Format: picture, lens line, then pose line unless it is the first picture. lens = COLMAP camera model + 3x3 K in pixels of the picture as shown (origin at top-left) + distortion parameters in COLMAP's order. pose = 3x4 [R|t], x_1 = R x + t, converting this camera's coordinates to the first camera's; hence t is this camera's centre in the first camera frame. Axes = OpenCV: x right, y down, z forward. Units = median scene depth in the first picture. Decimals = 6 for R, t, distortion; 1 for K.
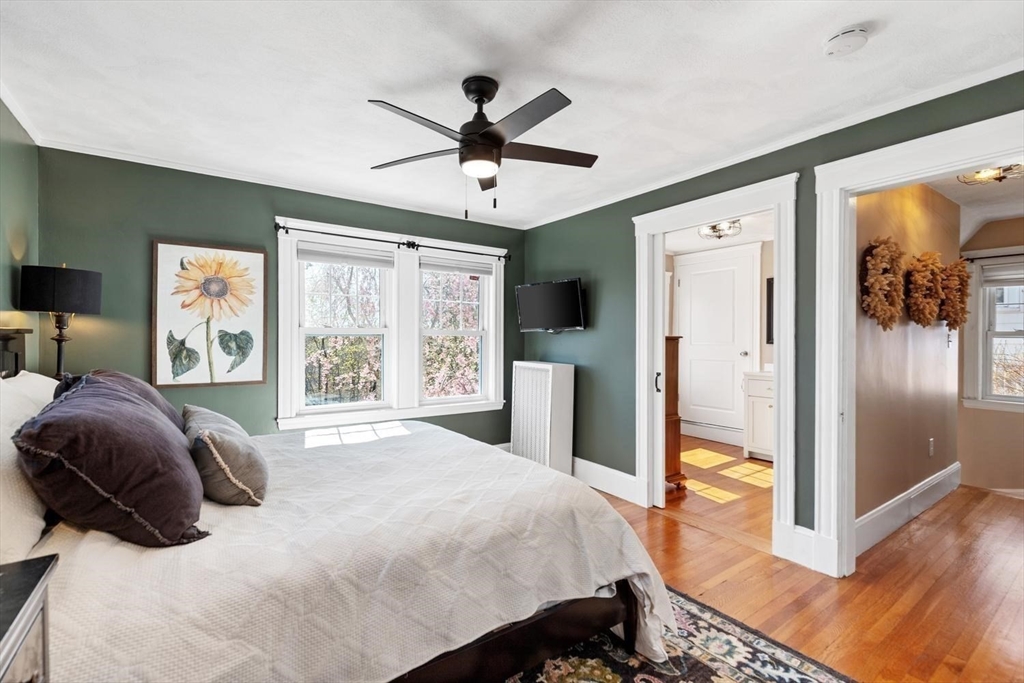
lens RADIAL K [[463.5, 0, 513.2], [0, 463.5, 341.4], [0, 0, 1]] dist [0.005062, -0.000394]
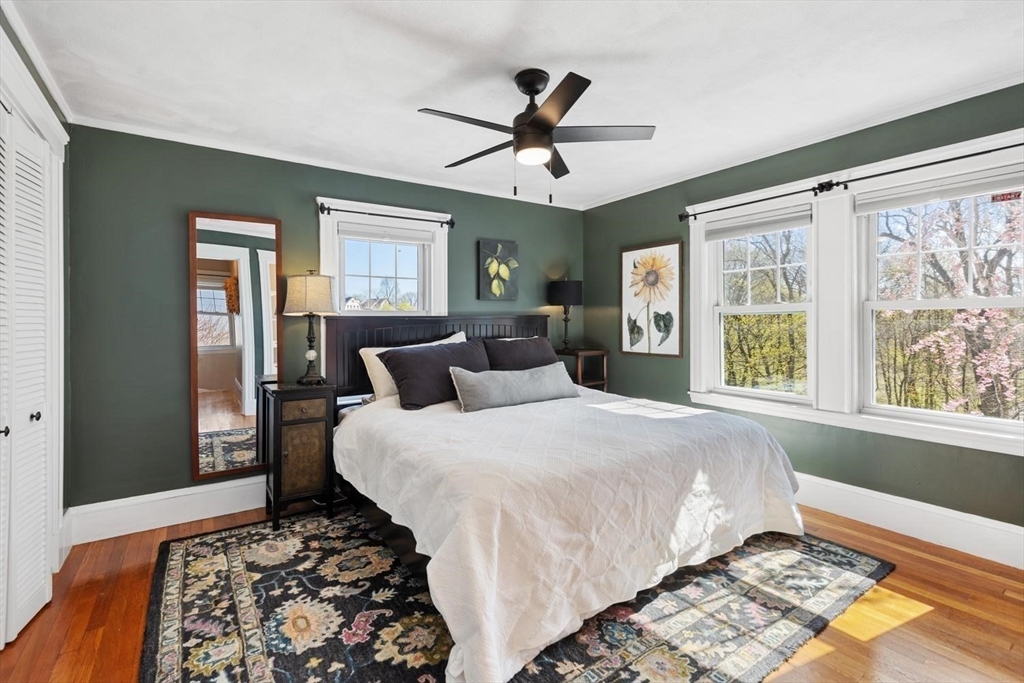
lens RADIAL K [[463.5, 0, 498.3], [0, 463.5, 323.3], [0, 0, 1]] dist [0.005062, -0.000394]
pose [[-0.025831, 0.002168, -0.999664, 0.635160], [0.005446, 0.999983, 0.002028, 0.002077], [0.999651, -0.005392, -0.025843, 0.613531]]
